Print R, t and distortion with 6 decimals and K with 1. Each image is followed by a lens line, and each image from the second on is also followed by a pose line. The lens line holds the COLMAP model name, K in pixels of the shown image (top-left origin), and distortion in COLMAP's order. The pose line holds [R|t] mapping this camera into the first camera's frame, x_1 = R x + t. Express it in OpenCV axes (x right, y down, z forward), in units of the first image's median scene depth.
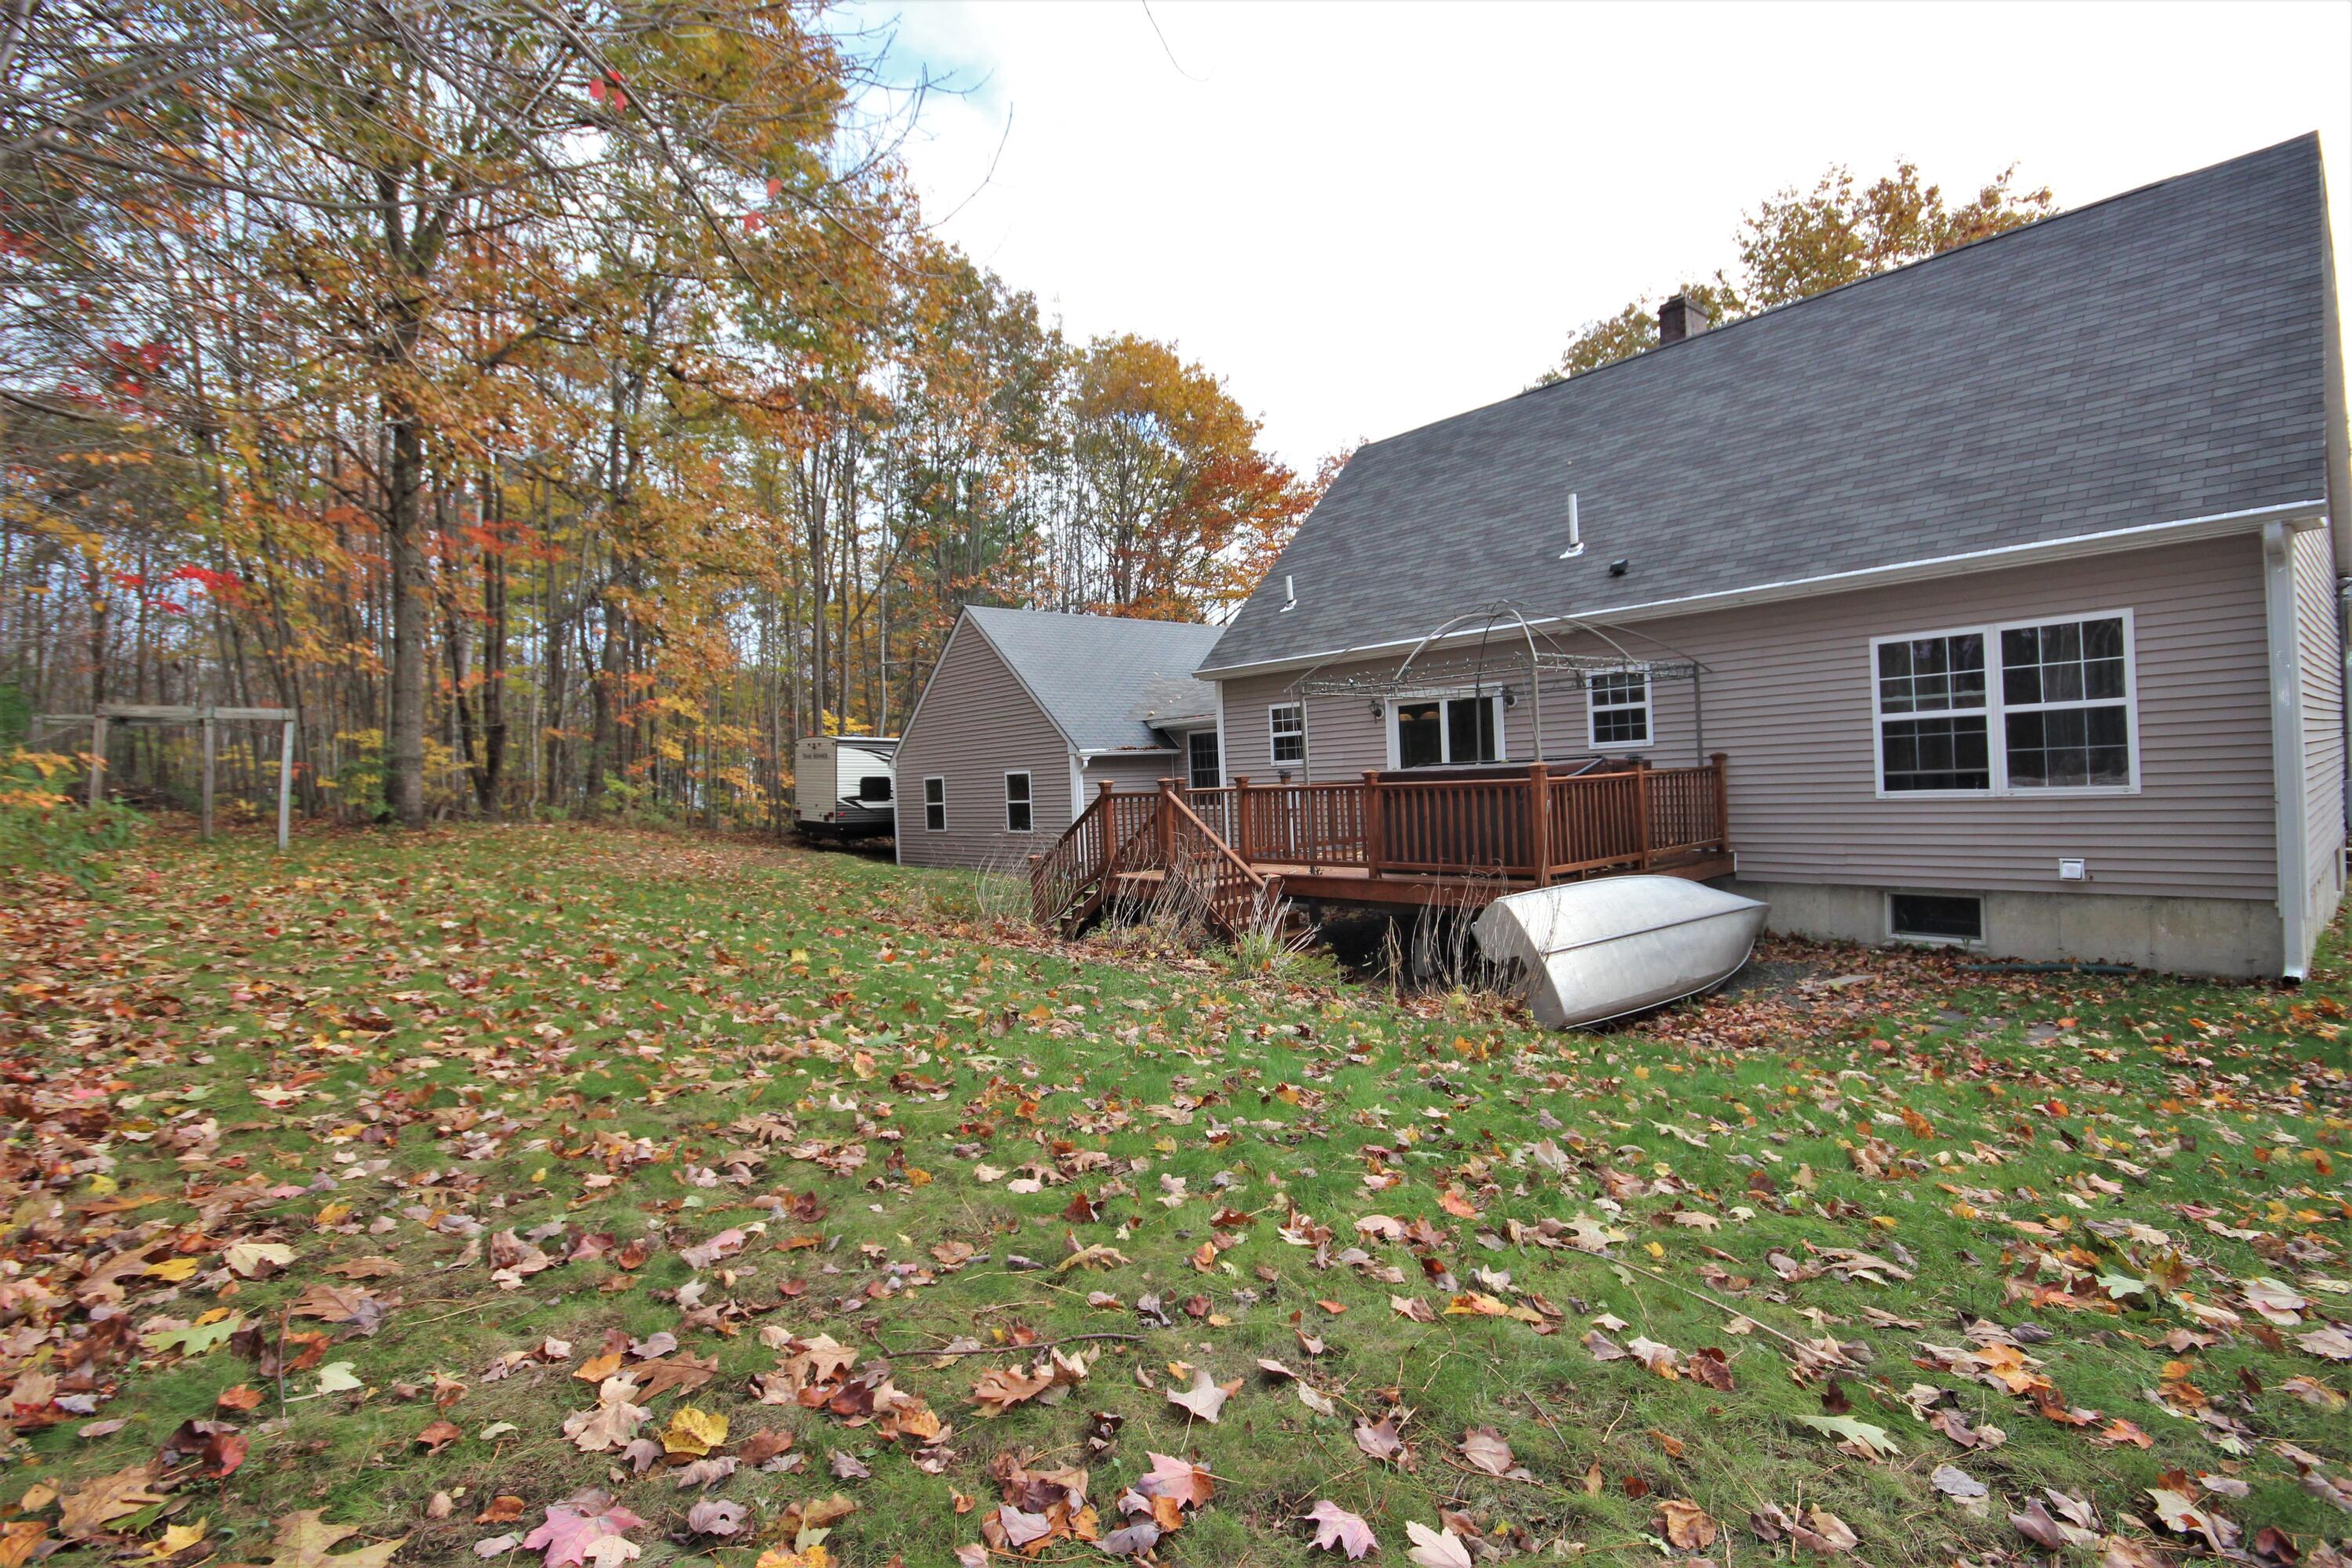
lens RADIAL K [[1101.7, 0, 1183.0], [0, 1101.7, 774.4], [0, 0, 1]] dist [0.002406, -0.000857]
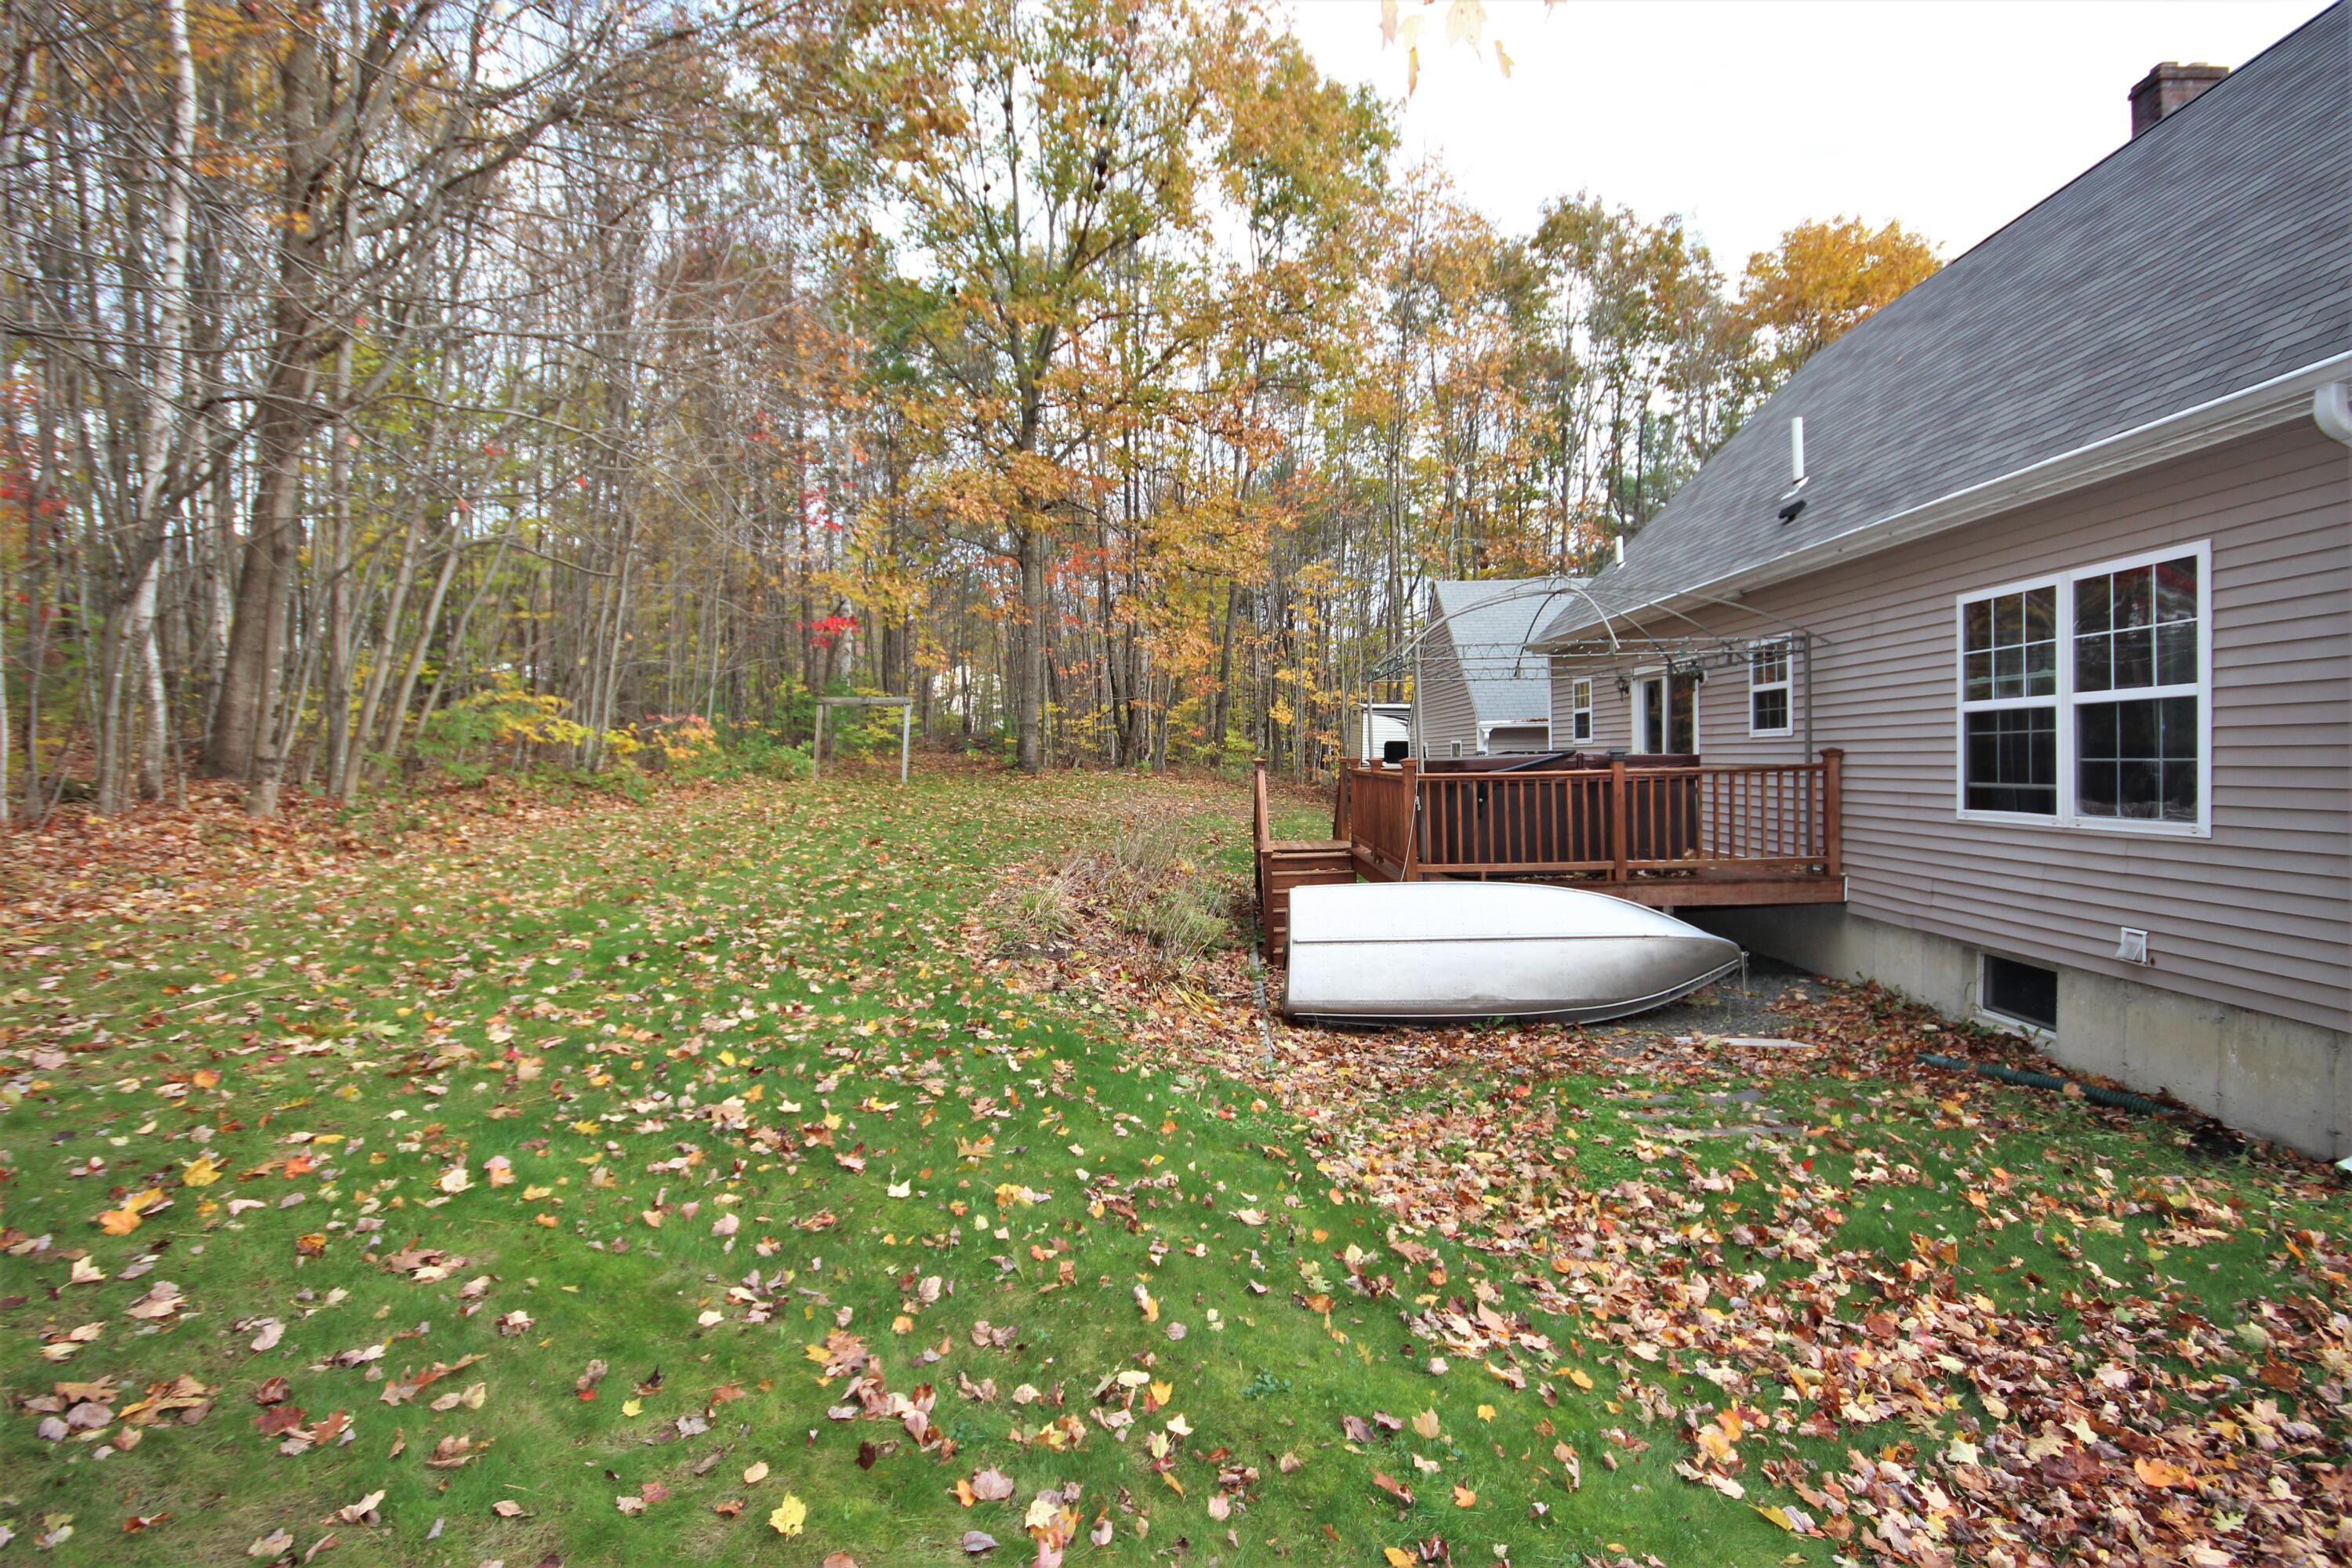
lens RADIAL K [[1101.7, 0, 1176.2], [0, 1101.7, 790.6], [0, 0, 1]] dist [0.002406, -0.000857]
pose [[0.730070, 0.051739, -0.681411, 0.758169], [-0.012317, 0.997964, 0.062578, -0.036144], [0.683261, -0.037294, 0.729221, 0.125805]]
